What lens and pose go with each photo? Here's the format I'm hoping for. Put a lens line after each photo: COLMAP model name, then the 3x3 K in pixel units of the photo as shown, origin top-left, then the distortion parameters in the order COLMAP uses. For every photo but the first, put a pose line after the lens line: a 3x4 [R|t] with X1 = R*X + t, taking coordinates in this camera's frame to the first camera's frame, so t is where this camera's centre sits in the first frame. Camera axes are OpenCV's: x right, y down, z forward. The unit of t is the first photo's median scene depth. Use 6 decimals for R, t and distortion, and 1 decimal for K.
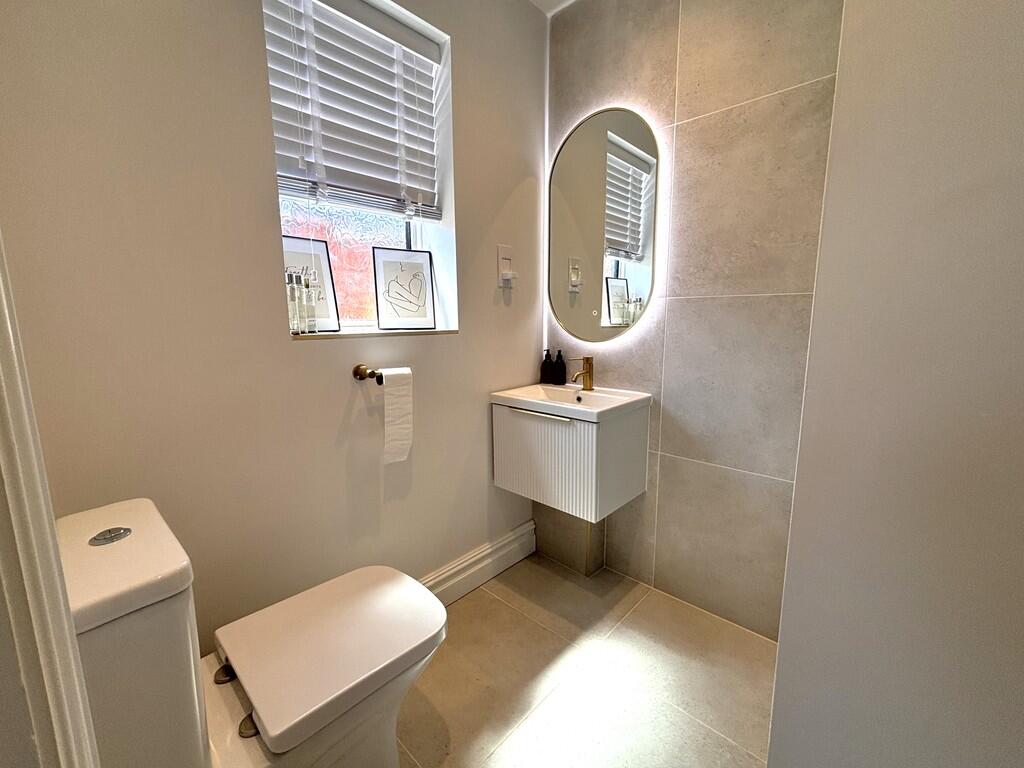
lens RADIAL K [[418.4, 0, 513.8], [0, 418.4, 382.0], [0, 0, 1]] dist [0.002795, 0.000192]
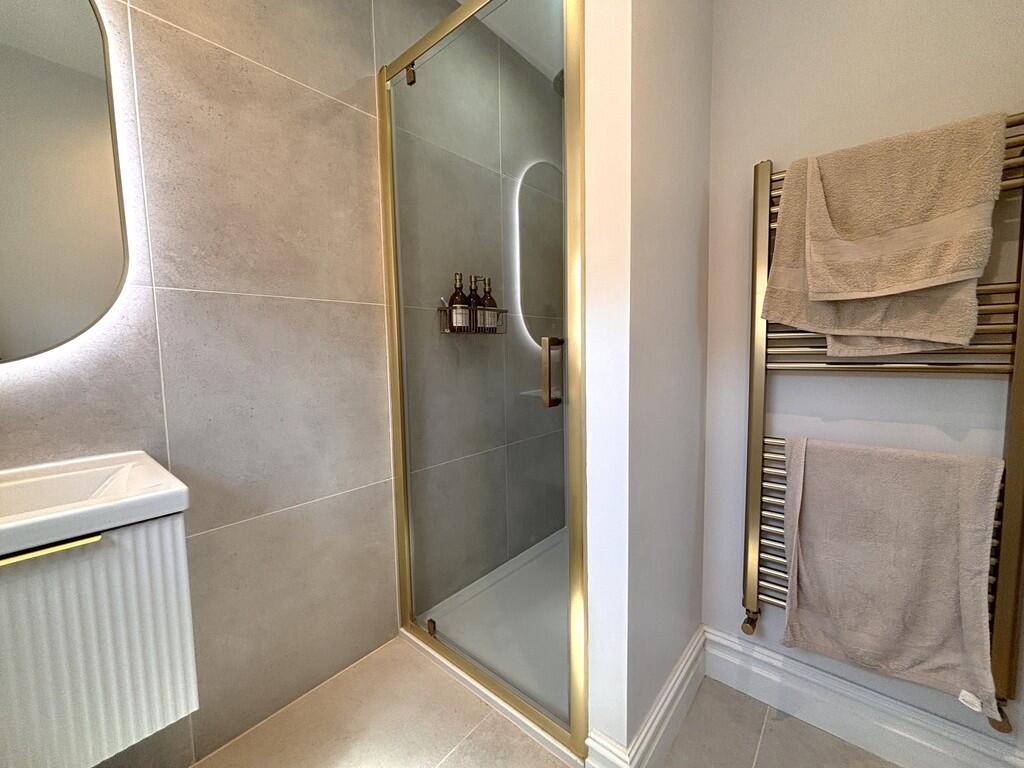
lens RADIAL K [[418.4, 0, 513.8], [0, 418.4, 382.0], [0, 0, 1]] dist [0.002795, 0.000192]
pose [[-0.046501, -0.074886, 0.996107, -0.304885], [0.169847, 0.982073, 0.081760, -0.028105], [-0.984373, 0.172987, -0.032948, 0.579160]]
